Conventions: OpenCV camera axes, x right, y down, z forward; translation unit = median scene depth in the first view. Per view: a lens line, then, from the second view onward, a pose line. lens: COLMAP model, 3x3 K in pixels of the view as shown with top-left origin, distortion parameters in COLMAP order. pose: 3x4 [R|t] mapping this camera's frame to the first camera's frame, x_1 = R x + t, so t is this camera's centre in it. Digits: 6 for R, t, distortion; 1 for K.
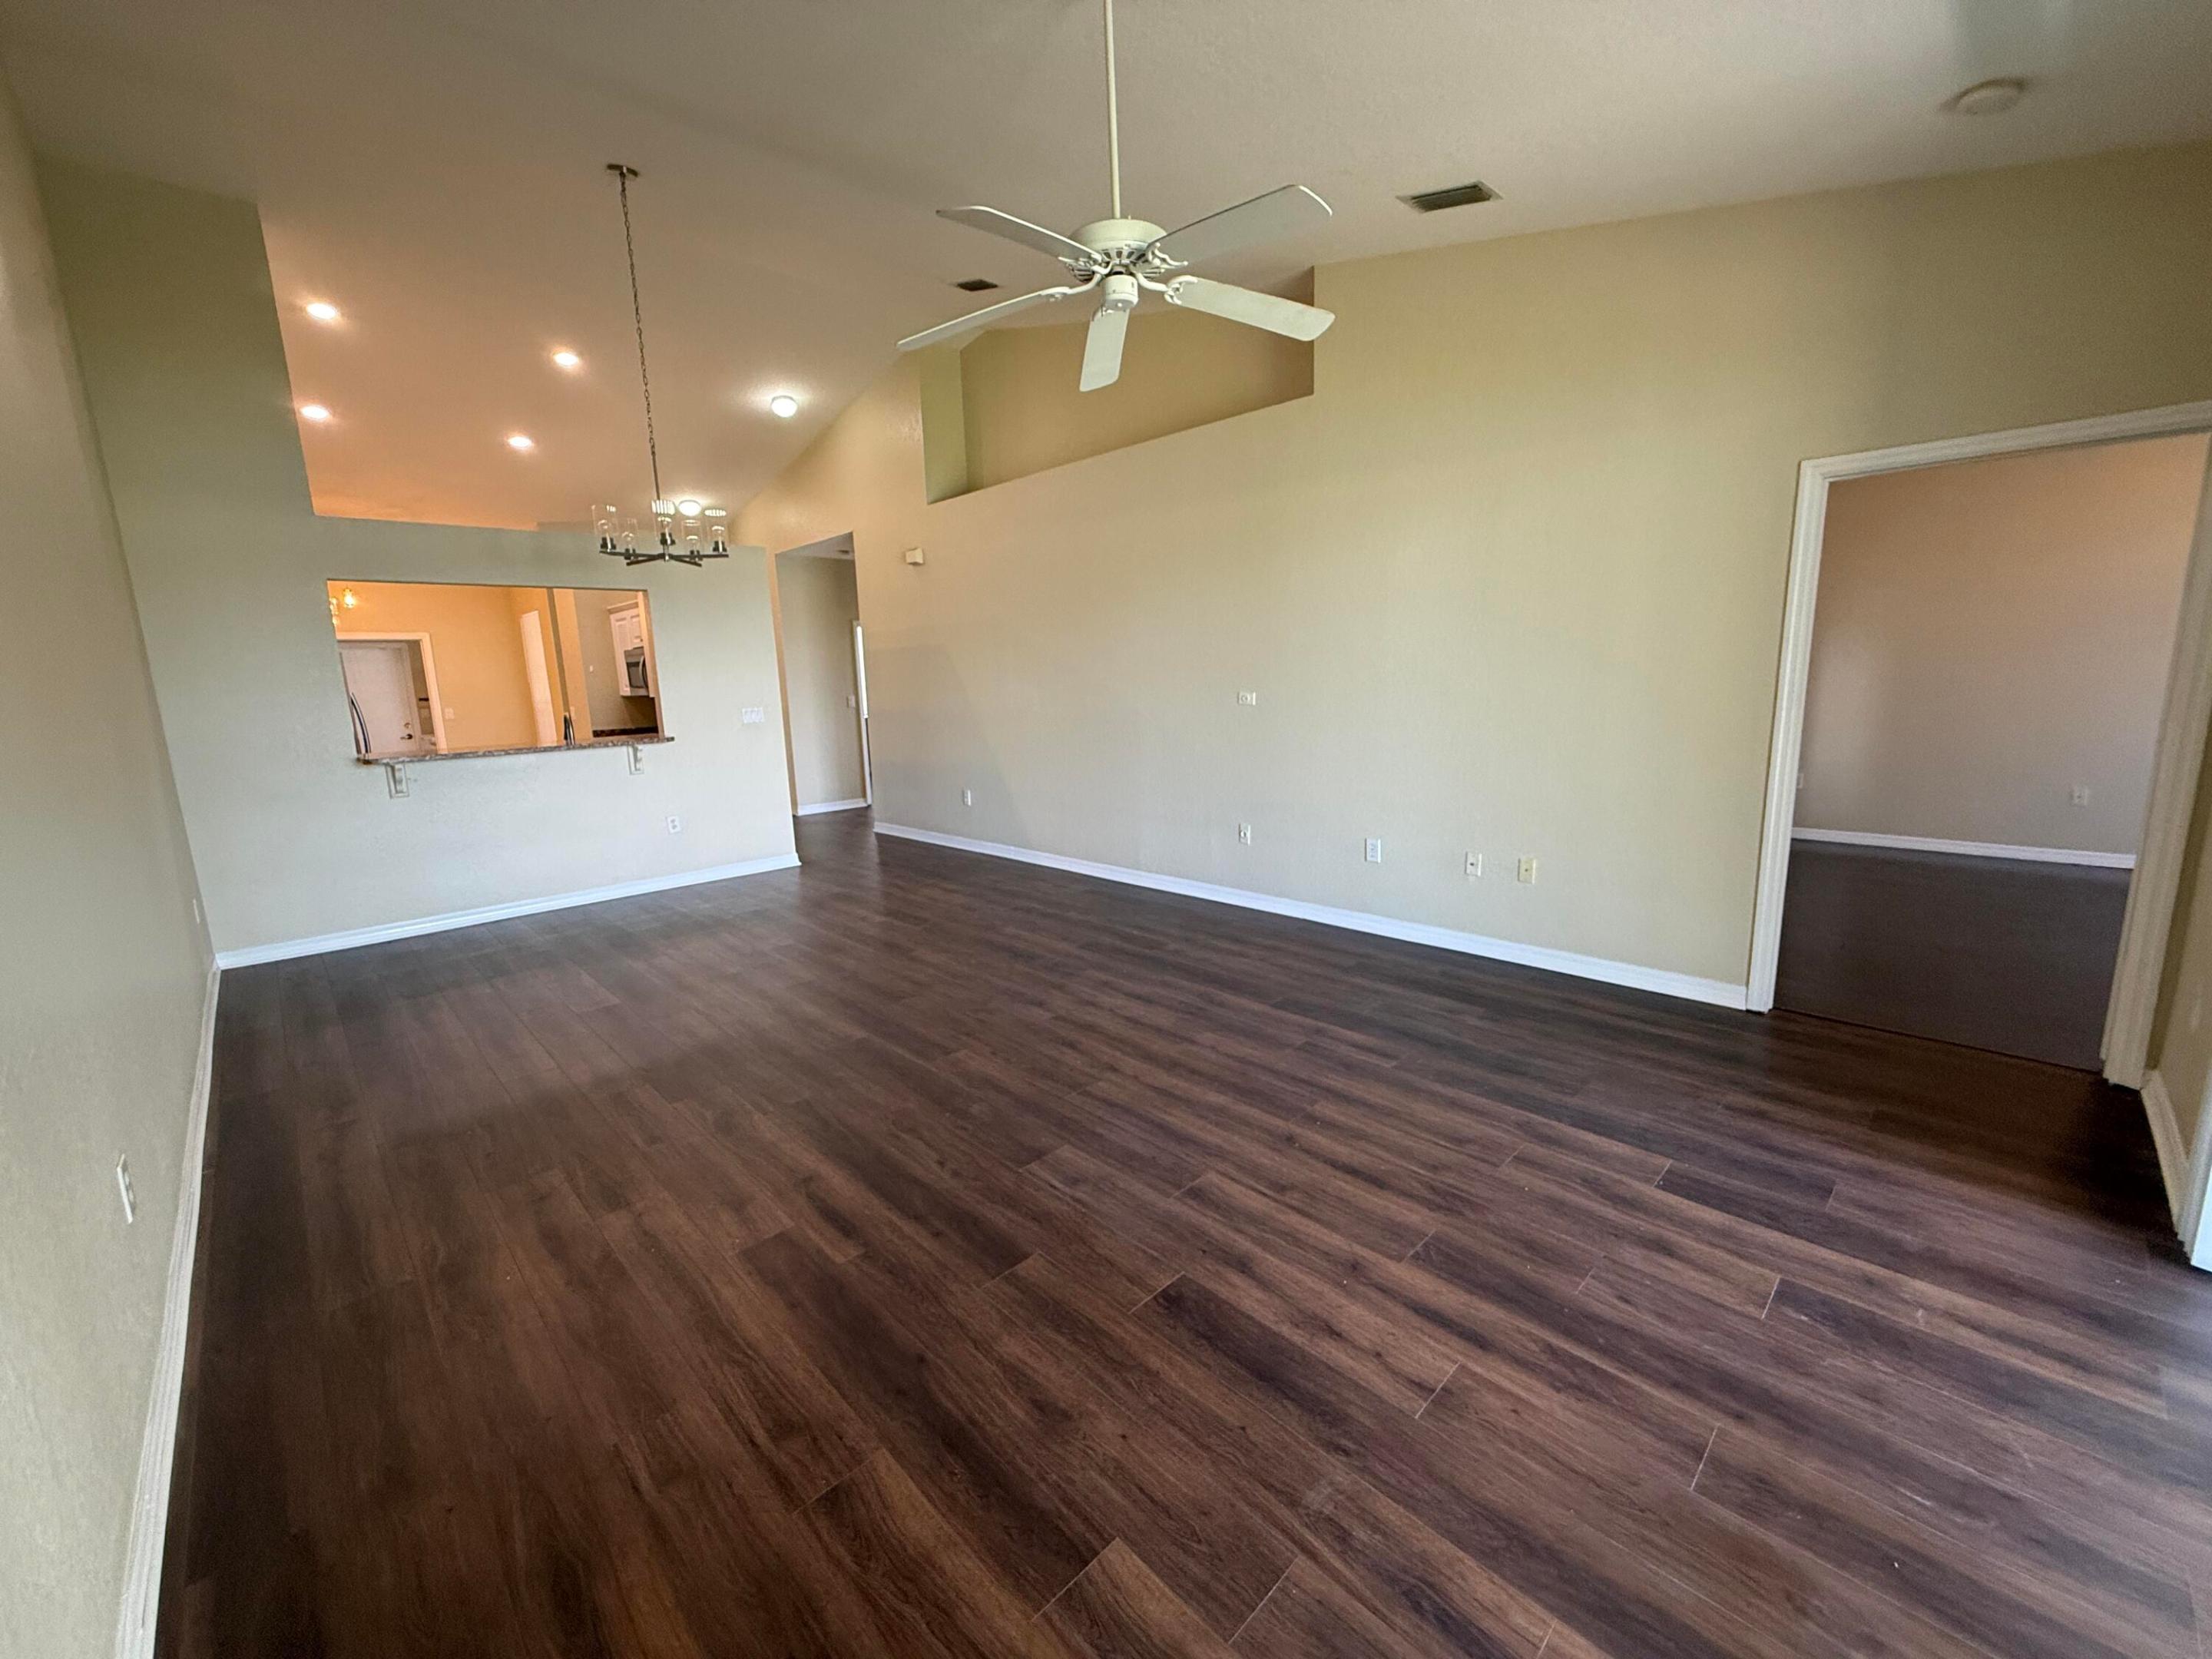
lens RADIAL K [[912.9, 0, 1112.7], [0, 912.9, 842.9], [0, 0, 1]] dist [0.000865, 0.000257]
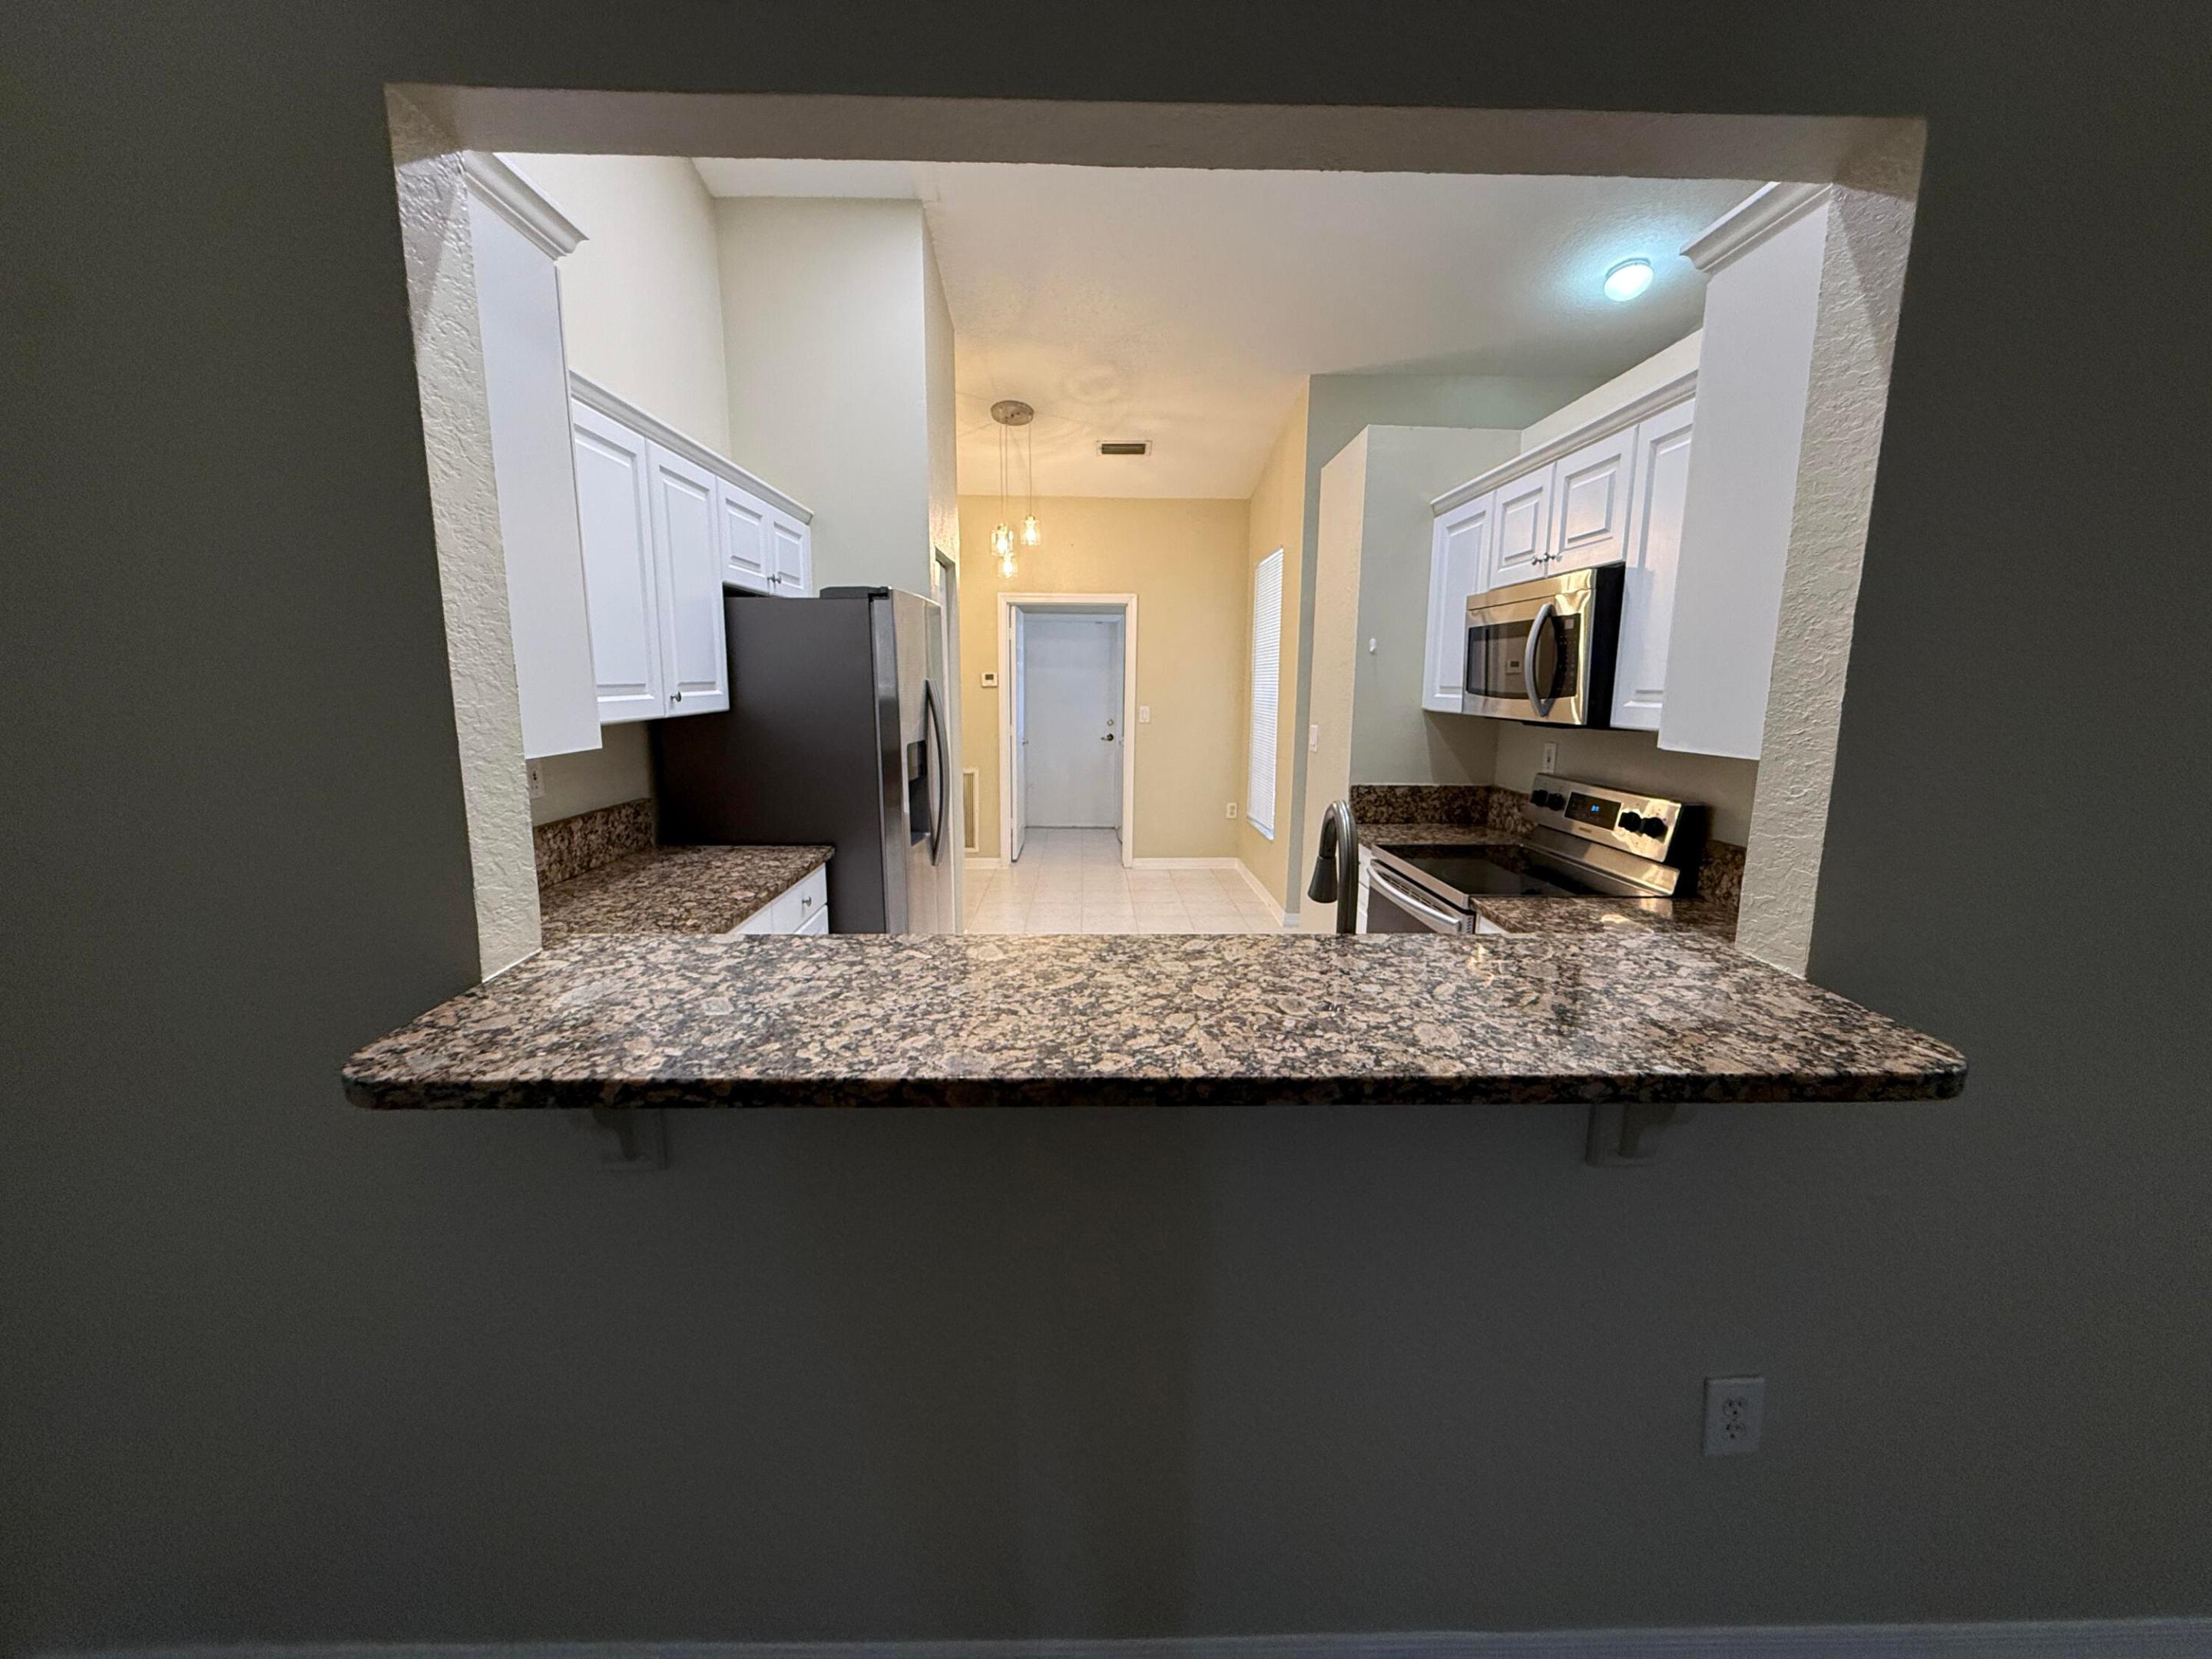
lens RADIAL K [[877.0, 0, 1098.3], [0, 877.0, 827.4], [0, 0, 1]] dist [0.001014, -0.000043]
pose [[0.742354, 0.149064, -0.653215, -1.310189], [-0.157767, 0.986414, 0.045804, -0.349825], [0.651168, 0.069053, 0.755786, 2.057638]]
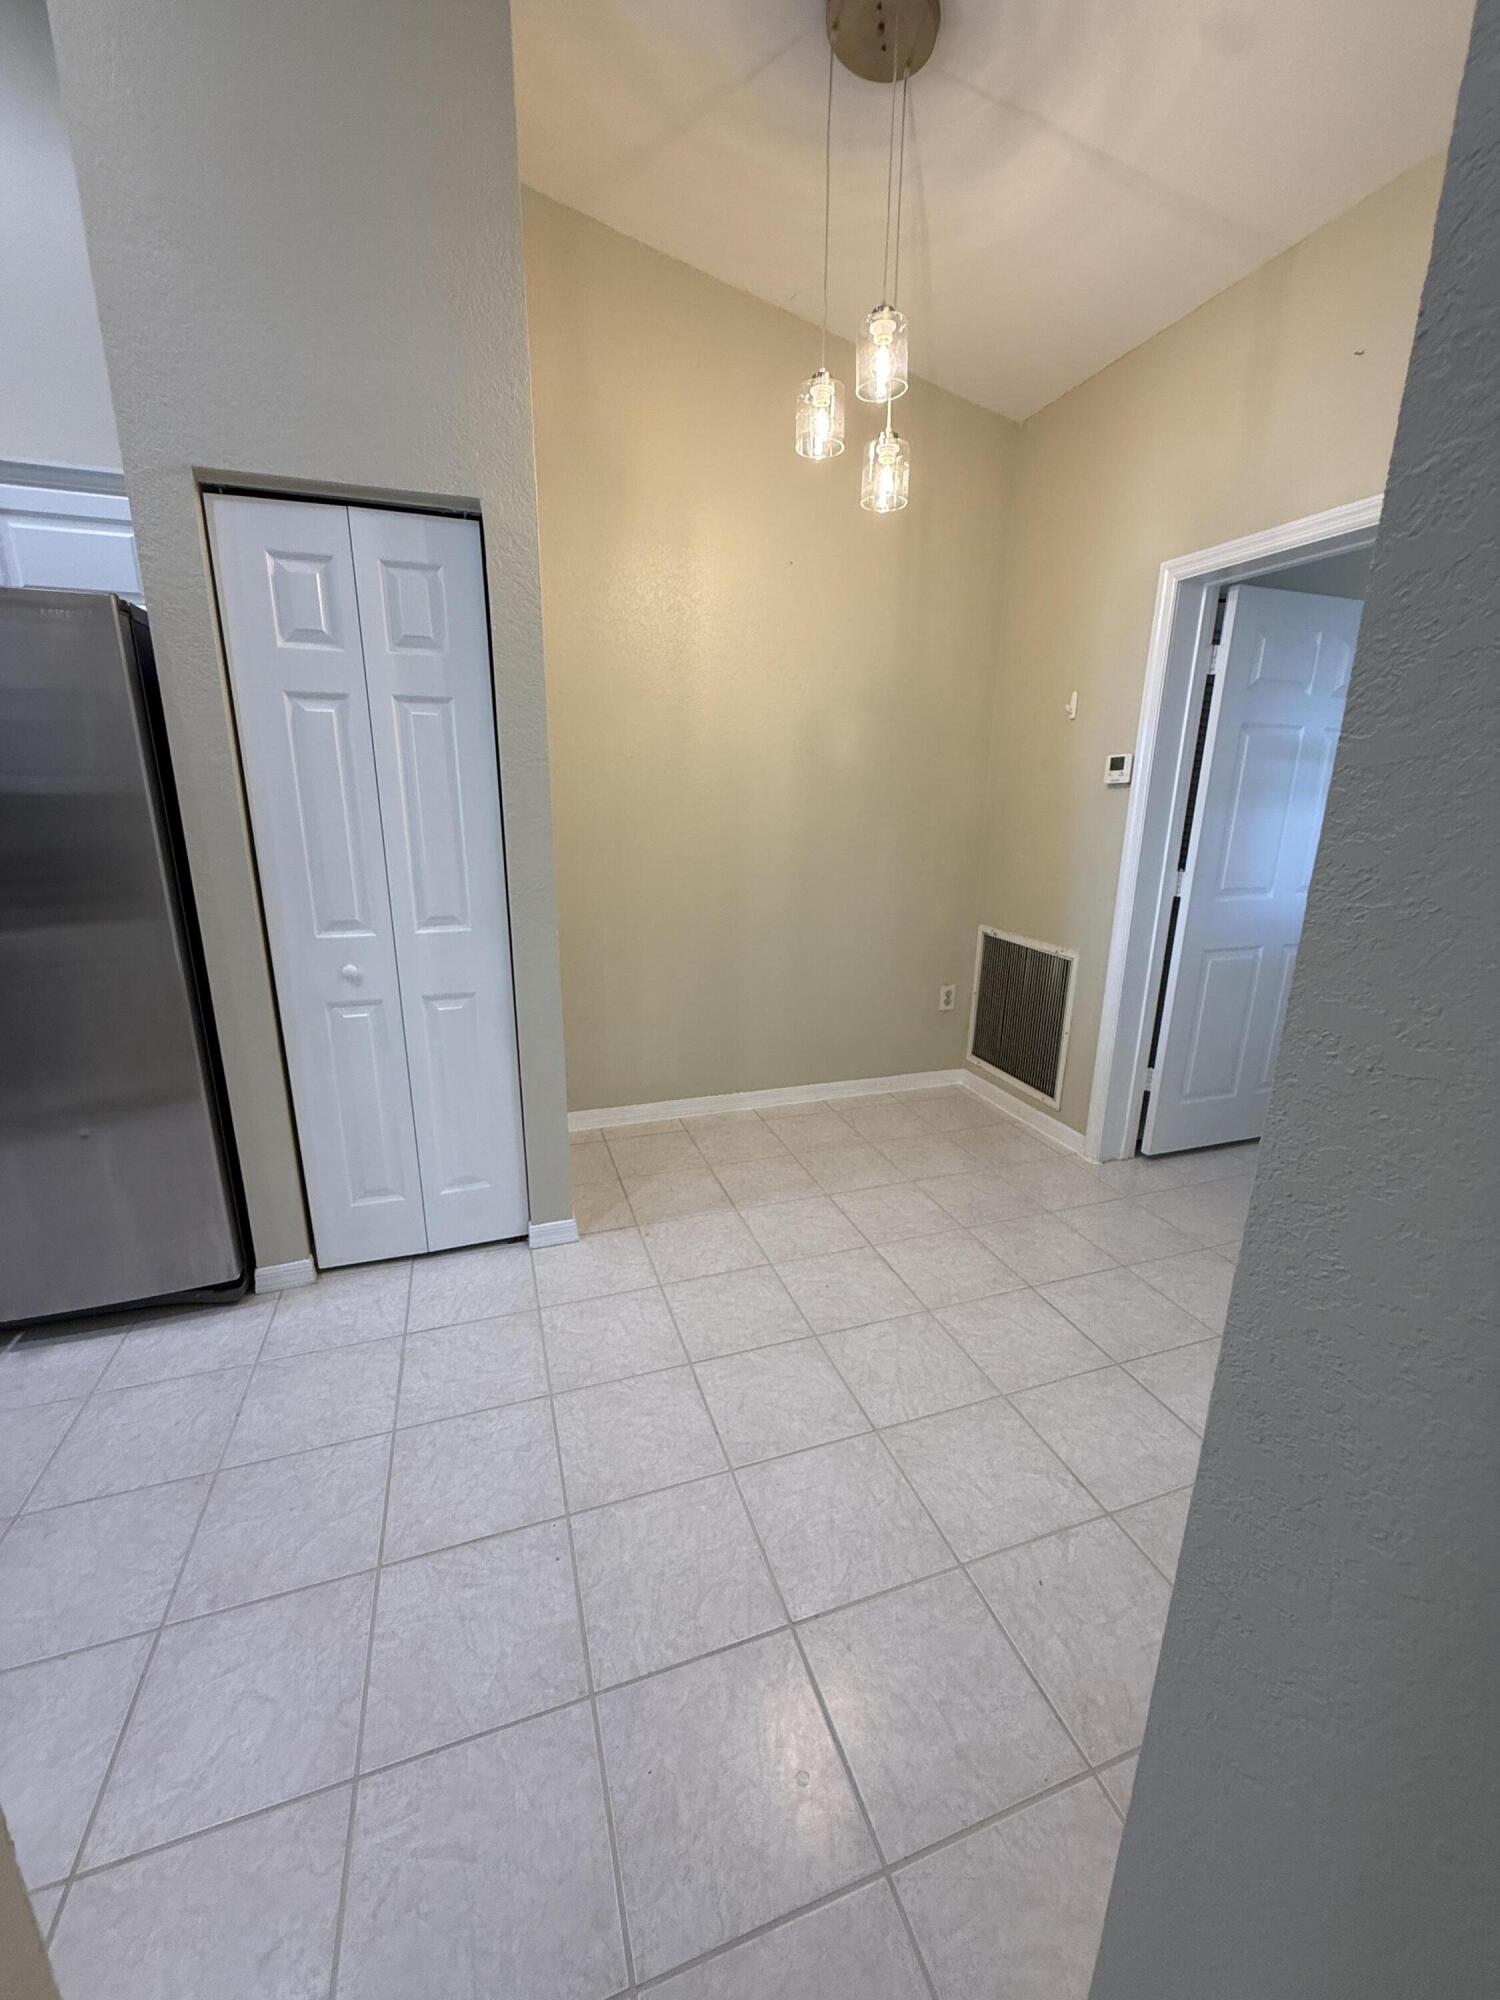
lens RADIAL K [[793.0, 0, 753.3], [0, 793.0, 996.3], [0, 0, 1]] dist [0.001014, -0.000043]
pose [[-0.404053, 0.260035, -0.876996, -2.132274], [-0.172638, 0.919836, 0.352276, -0.645623], [0.898297, 0.293741, -0.326771, 3.926713]]
